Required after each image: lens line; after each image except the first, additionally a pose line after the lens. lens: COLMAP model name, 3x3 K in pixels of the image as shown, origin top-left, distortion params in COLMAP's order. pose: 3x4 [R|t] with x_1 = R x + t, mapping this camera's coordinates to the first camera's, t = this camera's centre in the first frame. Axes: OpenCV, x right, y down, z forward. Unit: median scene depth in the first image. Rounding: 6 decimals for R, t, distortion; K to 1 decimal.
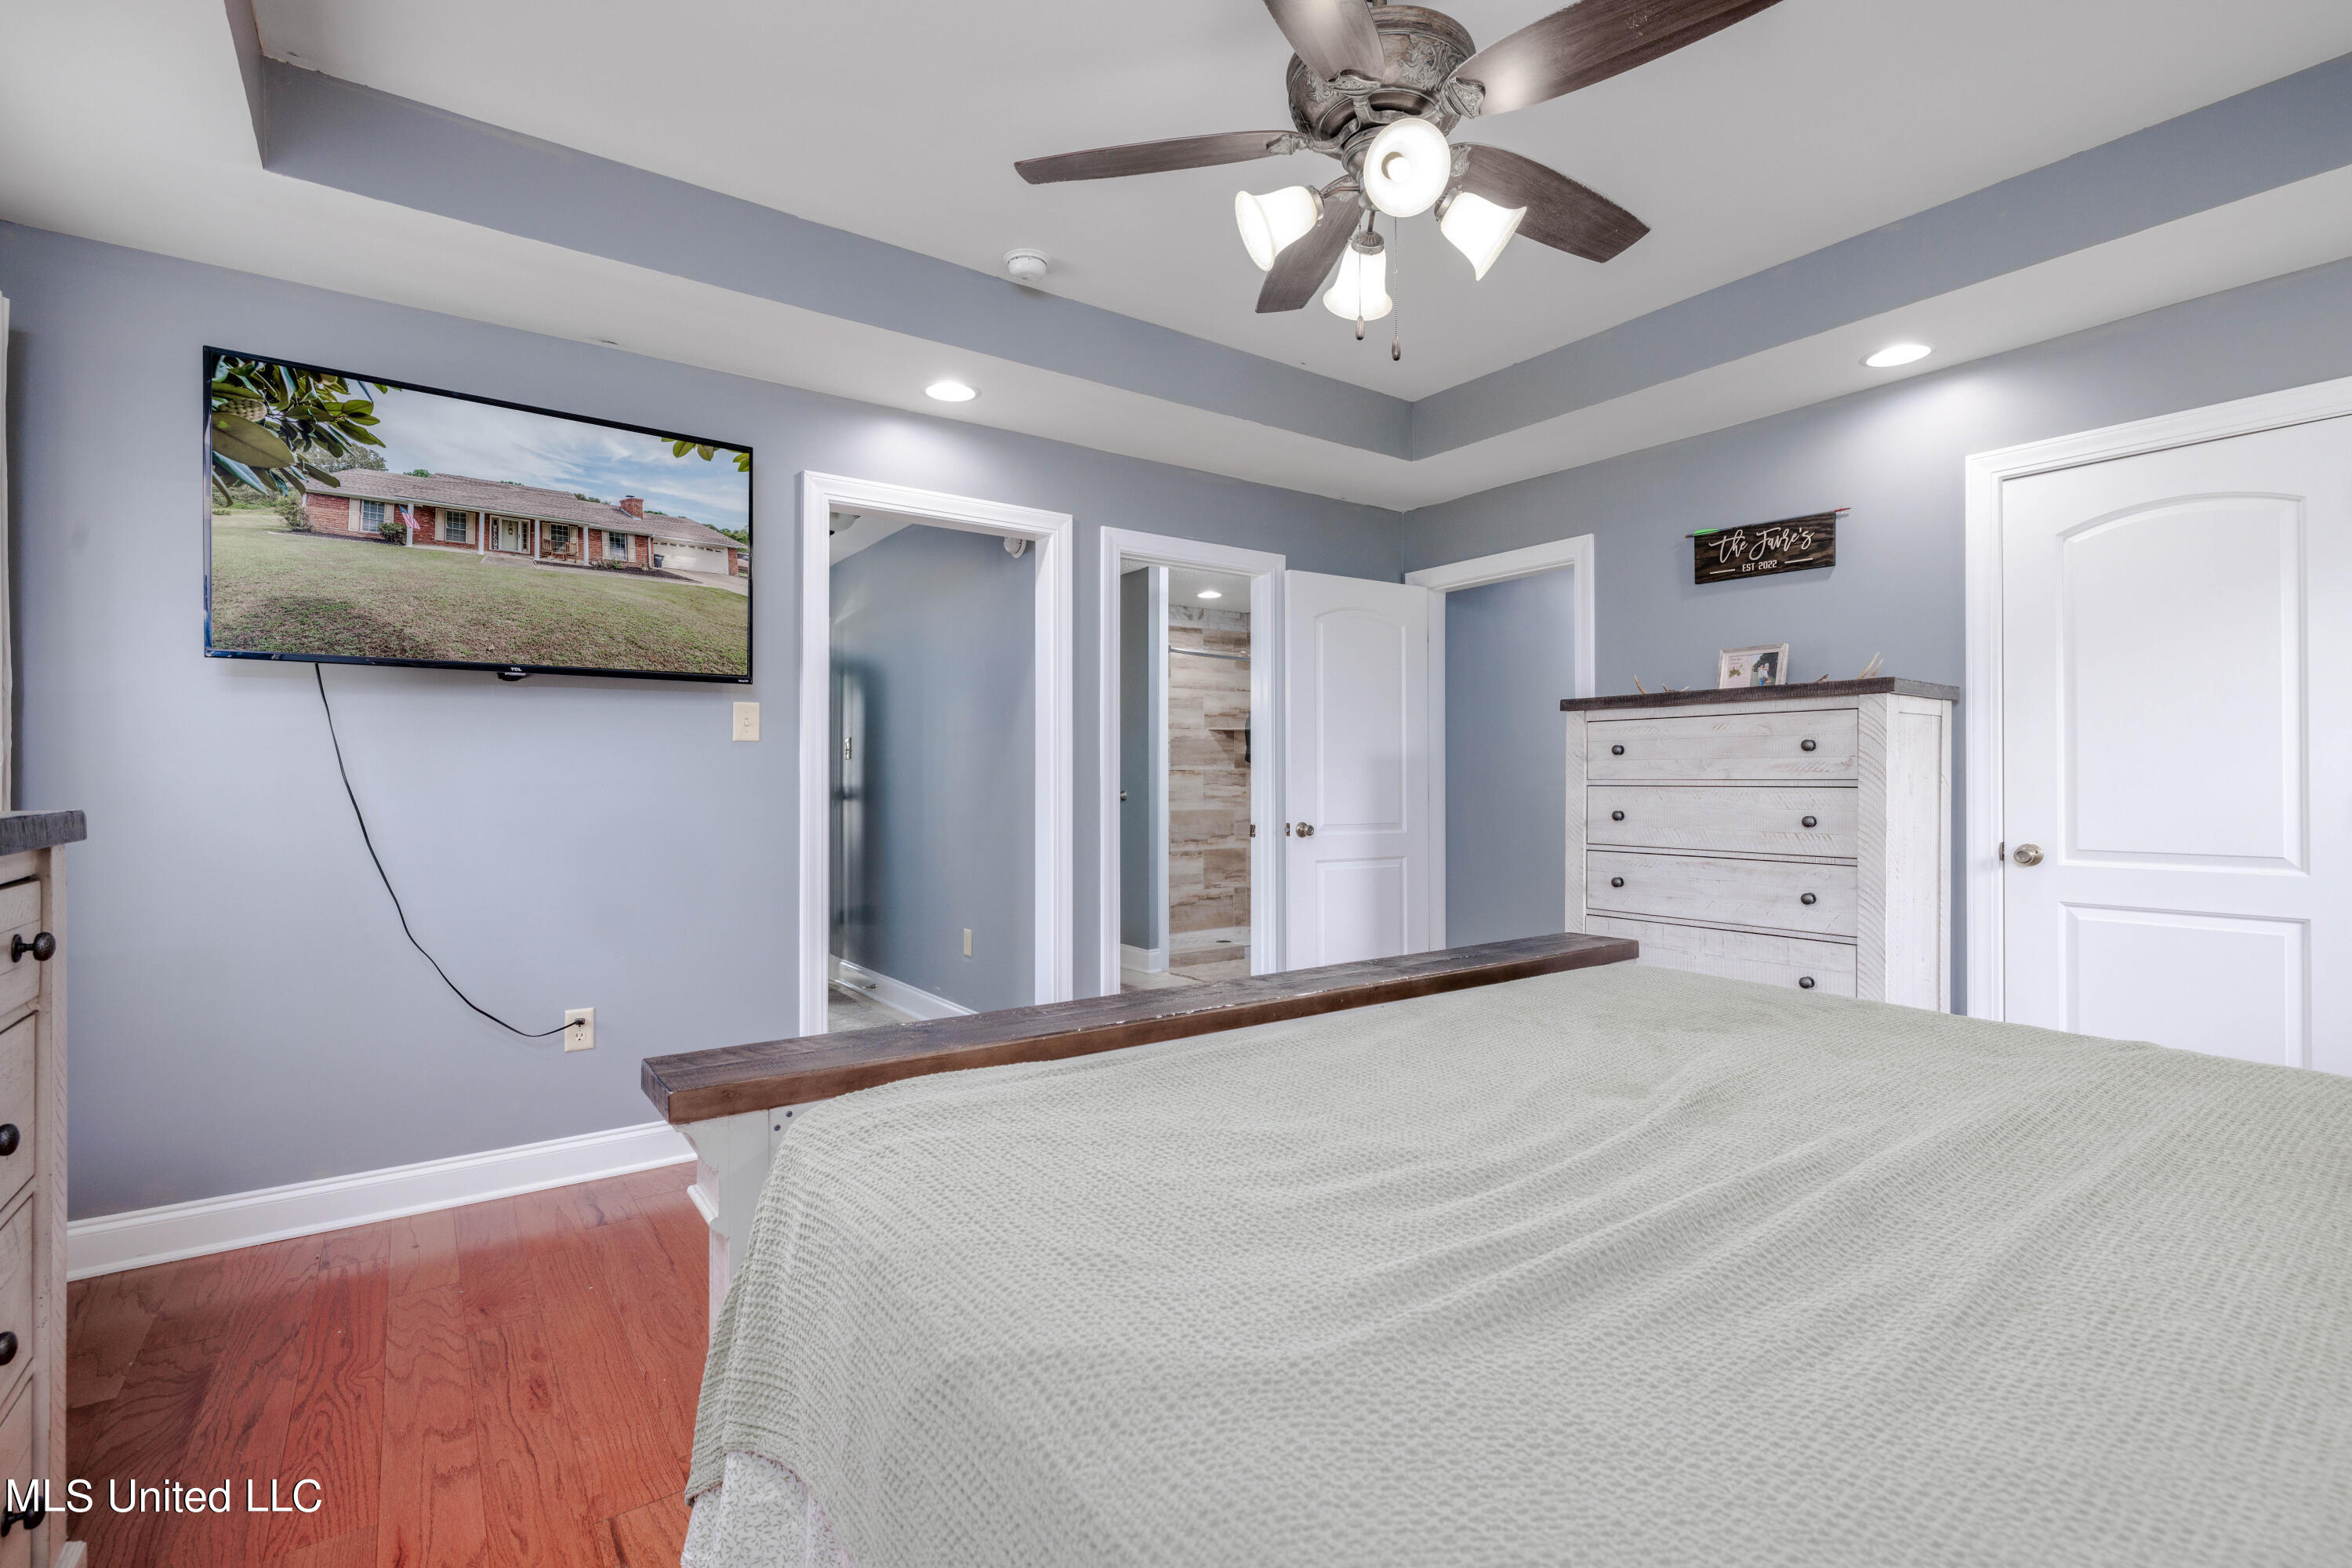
lens RADIAL K [[1055.6, 0, 1176.0], [0, 1055.6, 776.1], [0, 0, 1]] dist [0.000246, 0.000111]
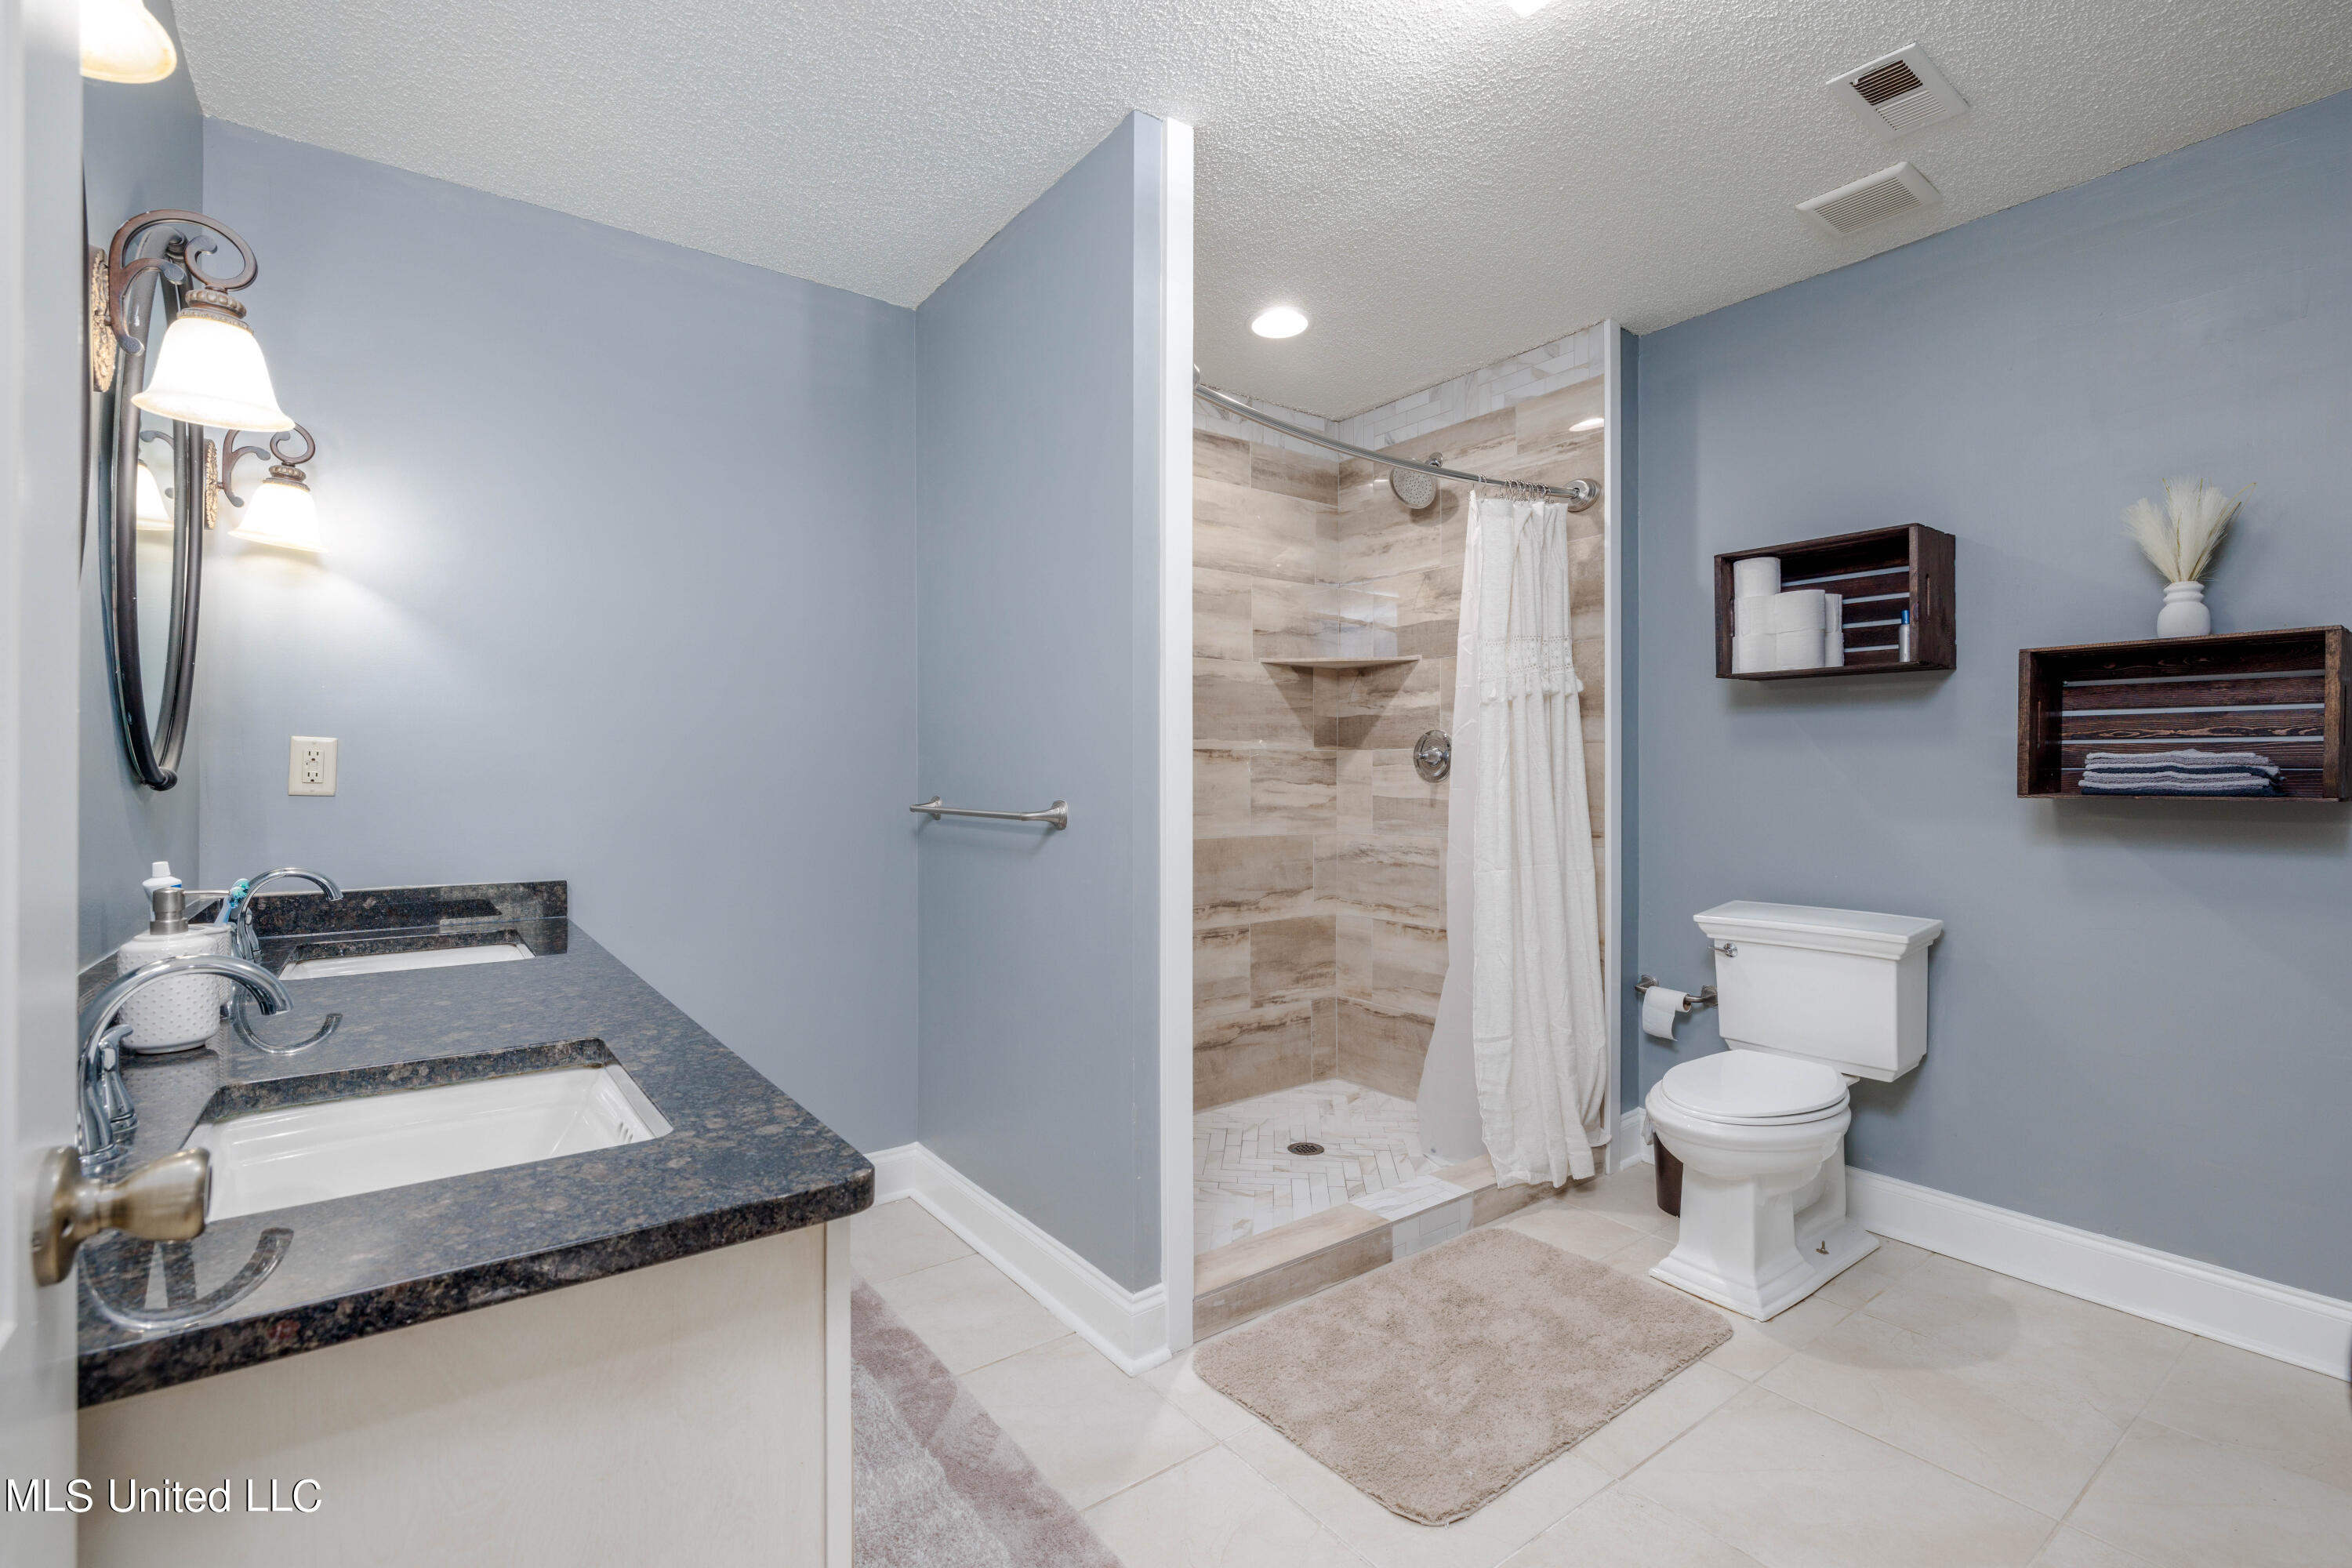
lens RADIAL K [[1055.6, 0, 1176.0], [0, 1055.6, 776.1], [0, 0, 1]] dist [0.000246, 0.000111]
pose [[0.999834, 0.002155, 0.018076, -0.076643], [-0.002315, 0.999958, 0.008847, 0.008459], [-0.018057, -0.008887, 0.999797, 2.783353]]
